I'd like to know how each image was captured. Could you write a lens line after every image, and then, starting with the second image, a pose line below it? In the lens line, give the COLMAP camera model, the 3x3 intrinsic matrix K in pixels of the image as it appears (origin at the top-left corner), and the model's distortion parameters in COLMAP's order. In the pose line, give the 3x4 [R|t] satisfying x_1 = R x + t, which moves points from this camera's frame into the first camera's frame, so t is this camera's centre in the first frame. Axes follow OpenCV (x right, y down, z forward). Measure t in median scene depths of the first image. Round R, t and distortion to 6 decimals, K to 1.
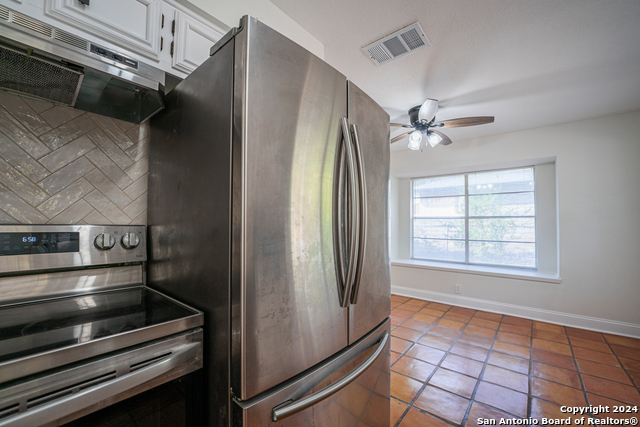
lens RADIAL K [[263.1, 0, 317.8], [0, 263.1, 215.9], [0, 0, 1]] dist [-0.033904, 0.005536]
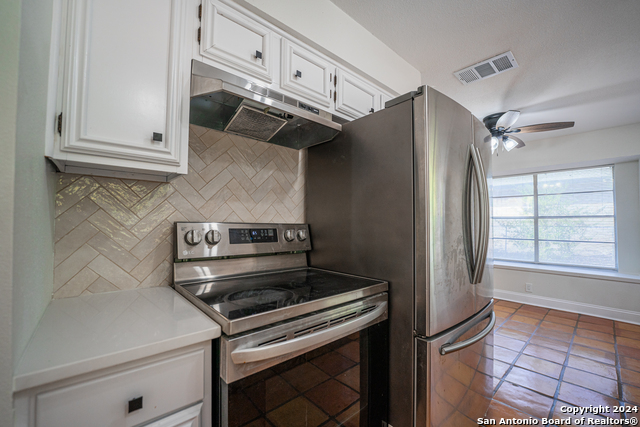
lens RADIAL K [[263.1, 0, 317.7], [0, 263.1, 215.0], [0, 0, 1]] dist [-0.033904, 0.005536]
pose [[0.989455, -0.003525, -0.144797, -0.205771], [0.003169, 0.999991, -0.002687, -0.003713], [0.144805, 0.002200, 0.989458, -0.181719]]
